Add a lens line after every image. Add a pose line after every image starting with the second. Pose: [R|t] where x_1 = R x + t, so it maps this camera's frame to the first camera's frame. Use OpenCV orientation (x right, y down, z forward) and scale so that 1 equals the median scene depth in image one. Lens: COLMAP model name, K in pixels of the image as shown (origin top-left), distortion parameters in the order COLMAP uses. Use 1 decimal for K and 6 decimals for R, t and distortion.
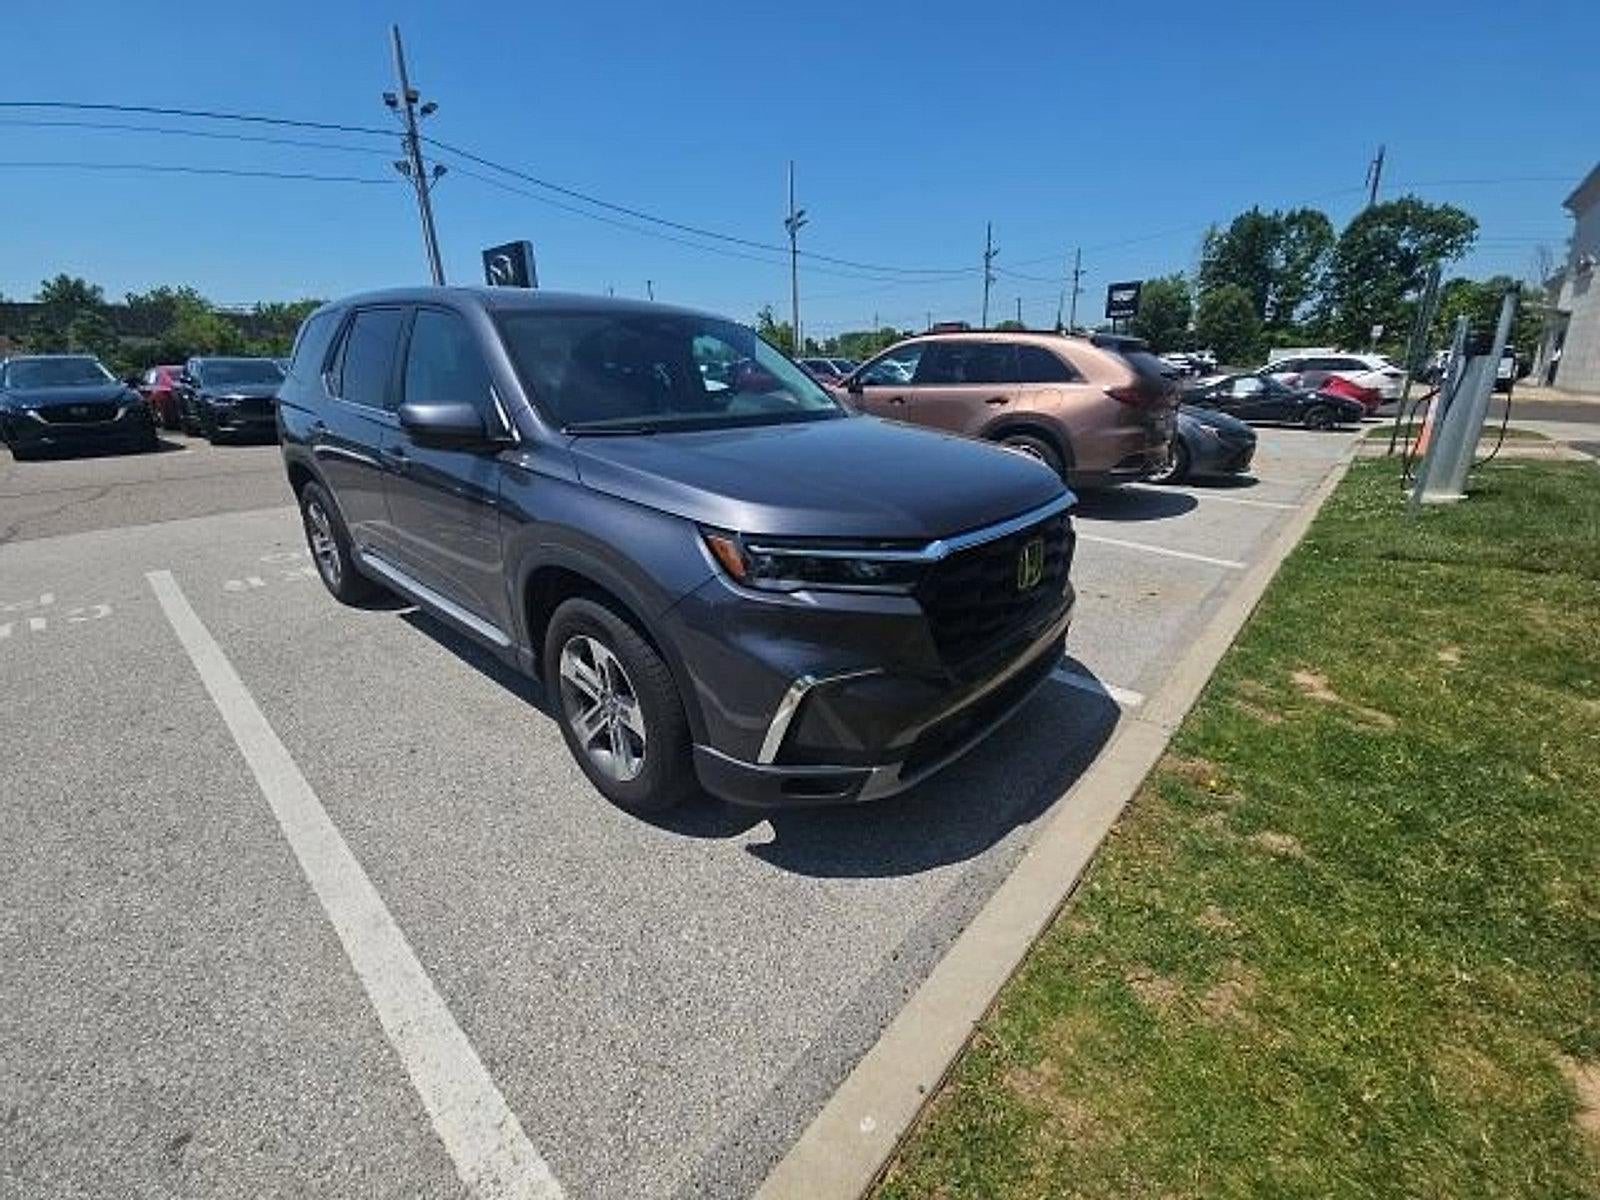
lens RADIAL K [[653.1, 0, 805.2], [0, 653.1, 598.0], [0, 0, 1]] dist [0.024793, -0.015103]
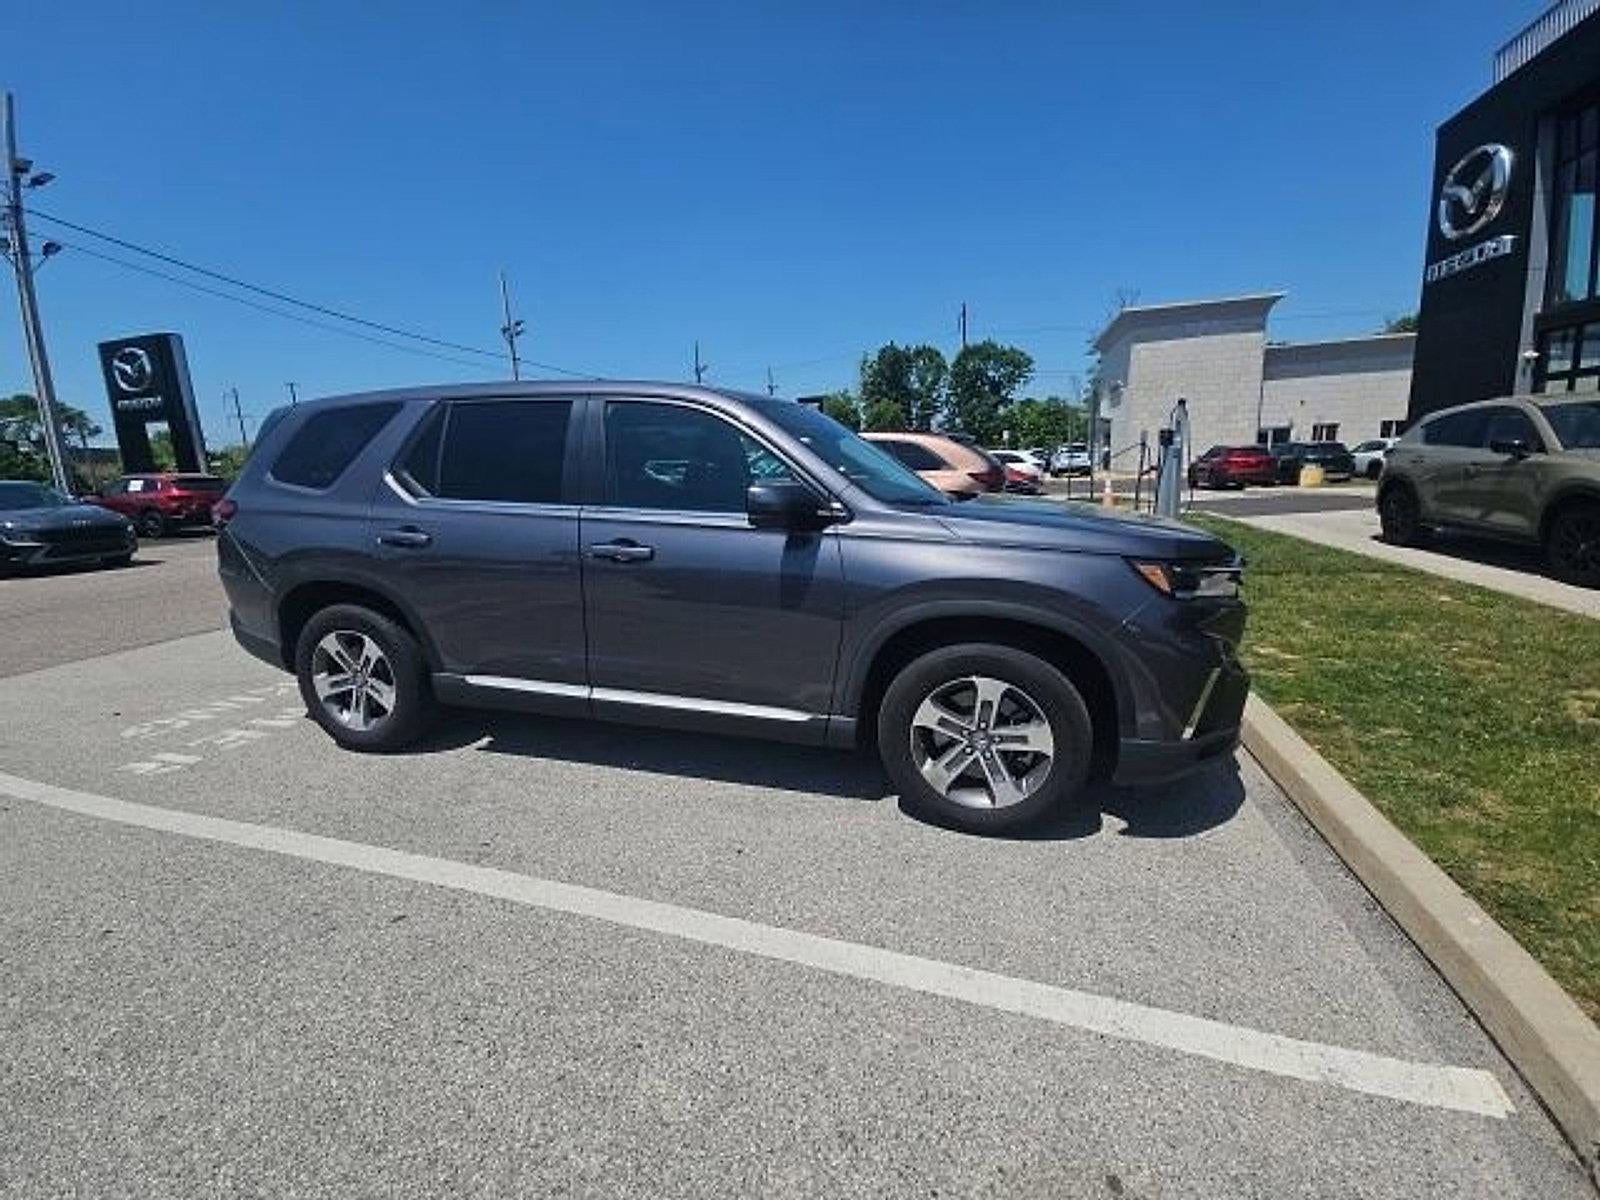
lens RADIAL K [[653.1, 0, 809.8], [0, 653.1, 598.0], [0, 0, 1]] dist [0.024793, -0.015103]
pose [[0.904438, -0.111085, 0.411889, -0.480375], [0.170193, 0.979297, -0.109600, 0.000255], [-0.391186, 0.169227, 0.904619, 0.034945]]
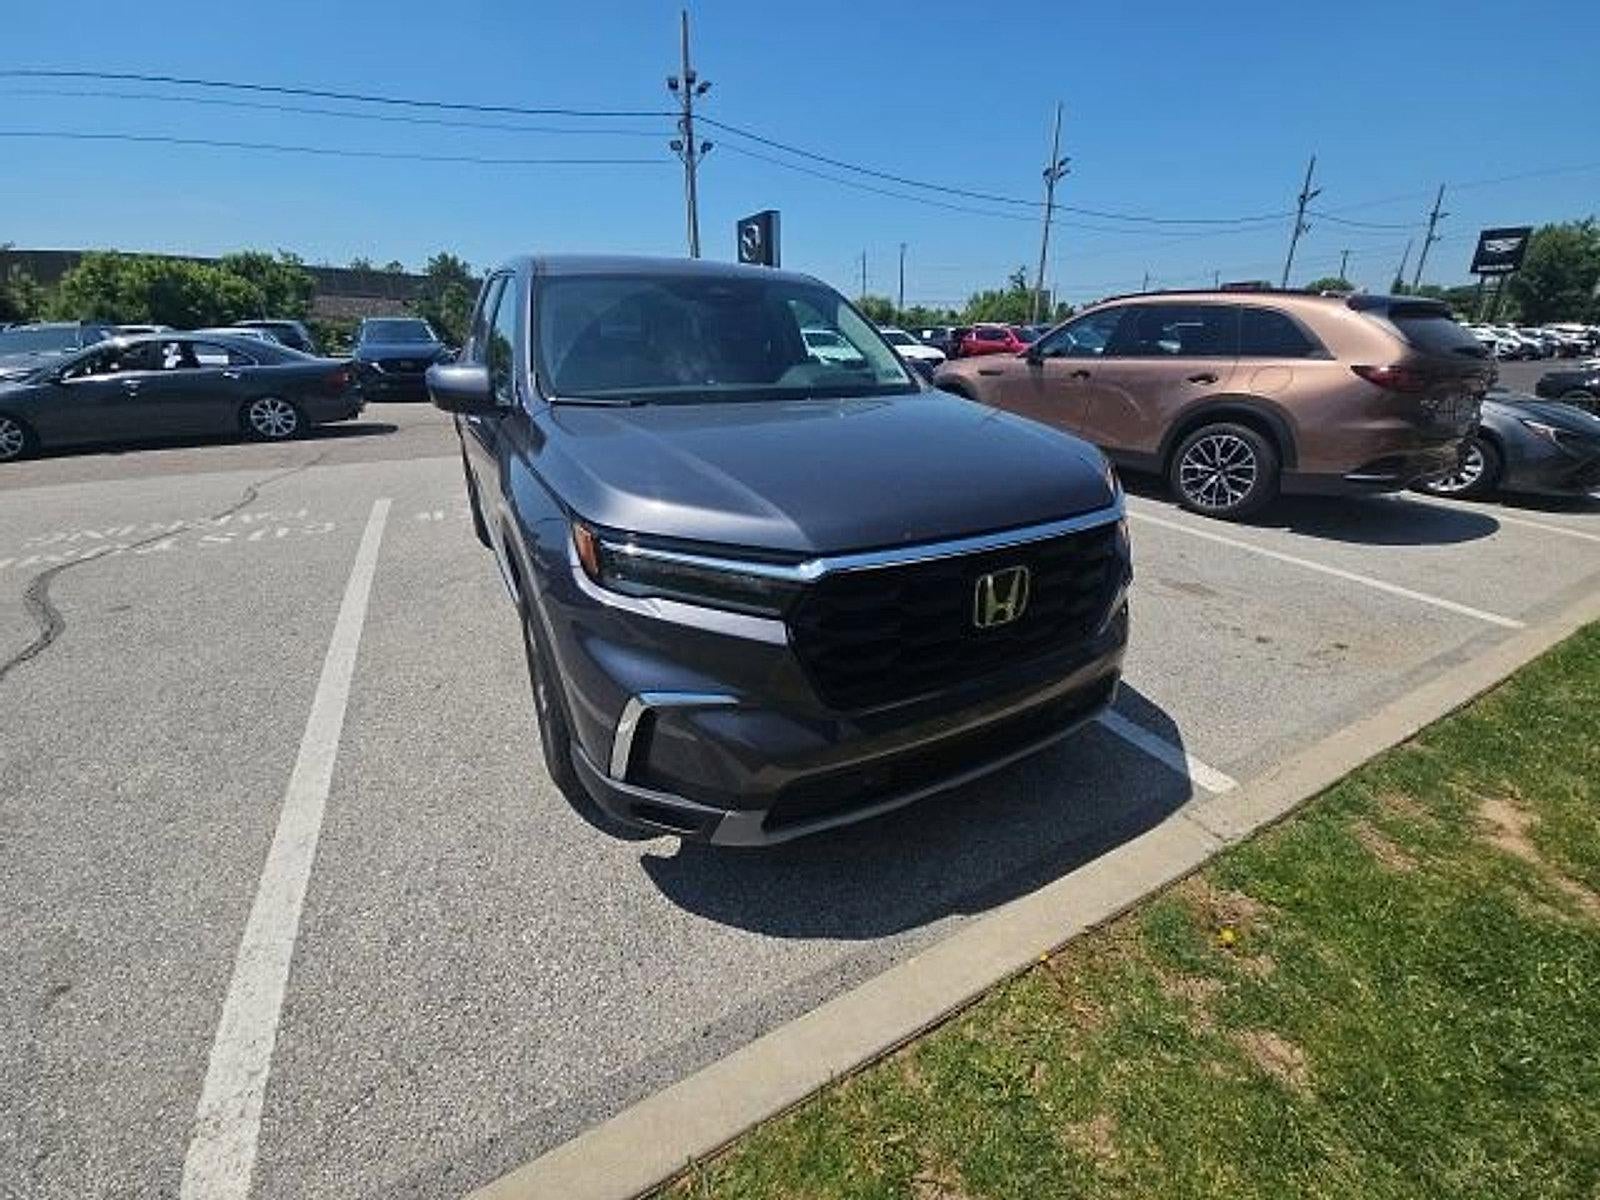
lens RADIAL K [[653.1, 0, 813.9], [0, 653.1, 595.0], [0, 0, 1]] dist [0.024793, -0.015103]
pose [[0.941689, 0.132799, -0.309169, 0.175286], [-0.120072, 0.990955, 0.059926, -0.034248], [0.314331, -0.019309, 0.949117, 0.090696]]
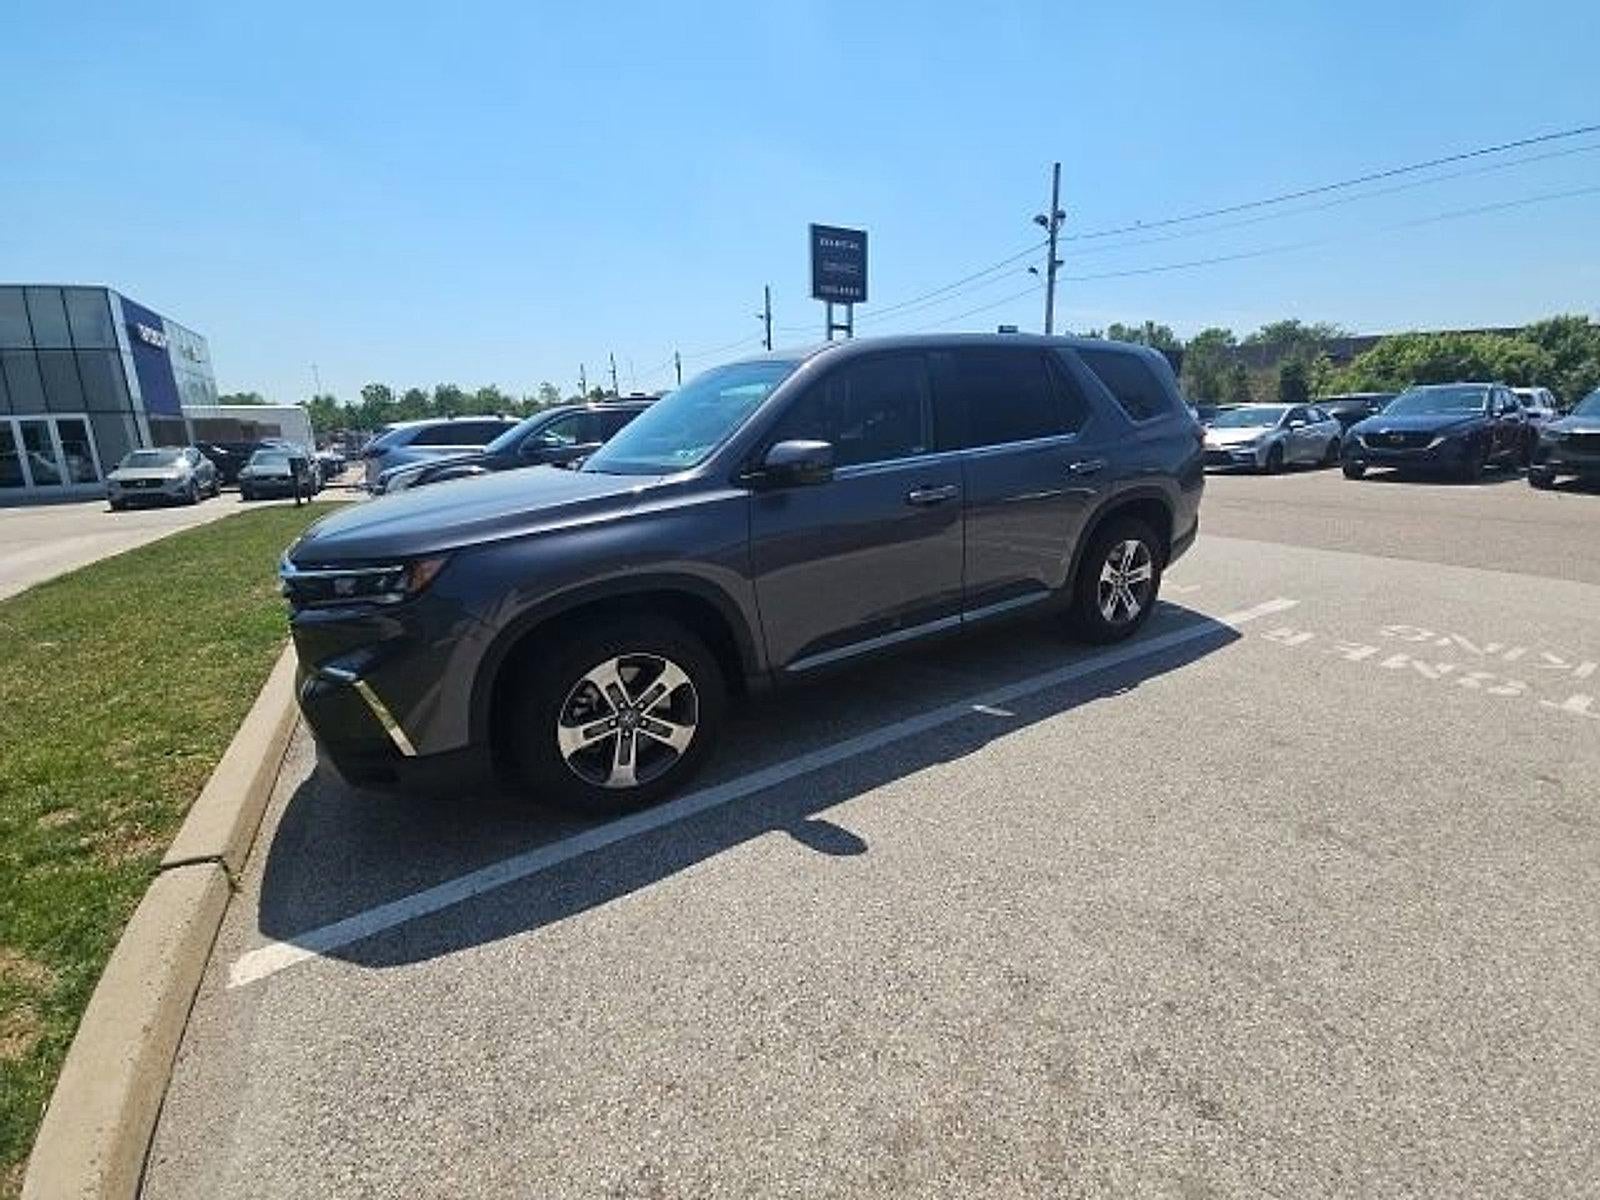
lens RADIAL K [[653.1, 0, 811.1], [0, 653.1, 583.2], [0, 0, 1]] dist [0.024793, -0.015103]
pose [[-0.293595, 0.241303, -0.924973, 0.550702], [-0.286660, 0.900860, 0.326001, -0.344354], [0.911937, 0.360865, -0.195316, 0.981265]]
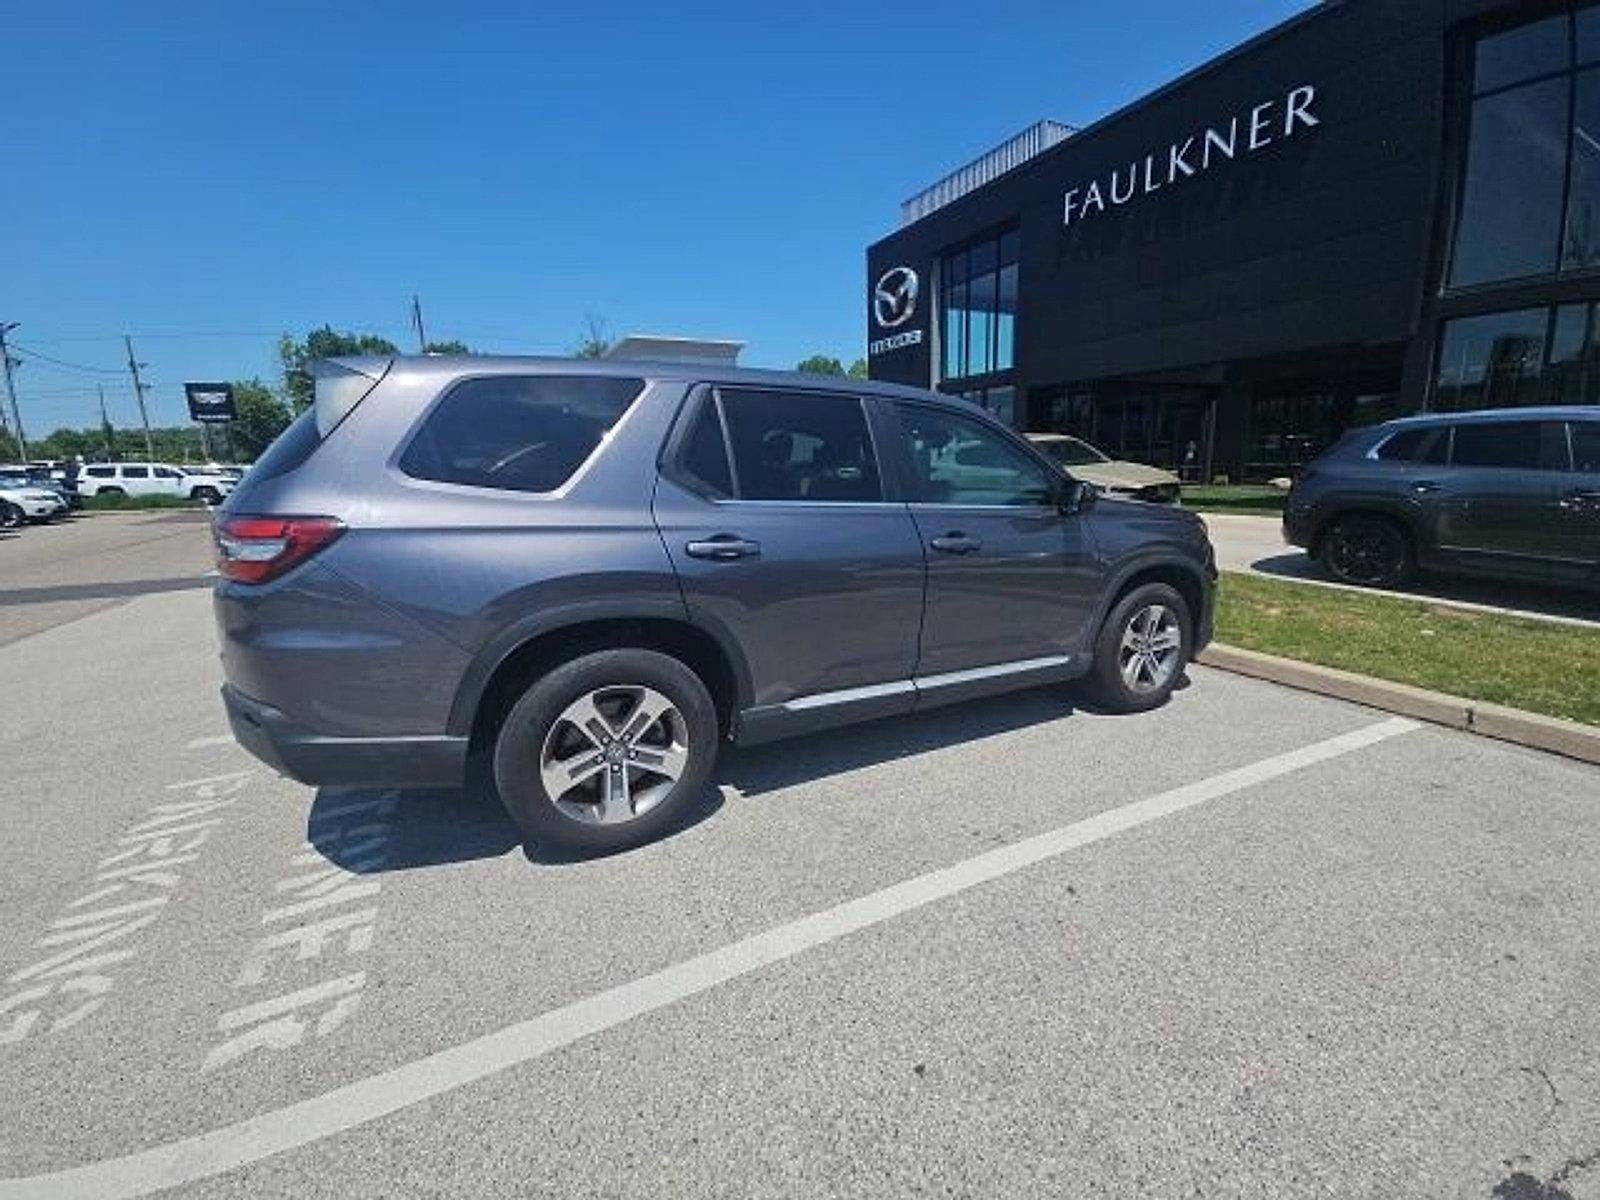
lens RADIAL K [[656.7, 0, 811.3], [0, 656.7, 599.2], [0, 0, 1]] dist [0.007355, -0.003232]
pose [[0.352698, -0.192787, 0.915662, -1.032272], [0.328945, 0.941635, 0.071552, -0.174035], [-0.876013, 0.275966, 0.395529, 0.510858]]
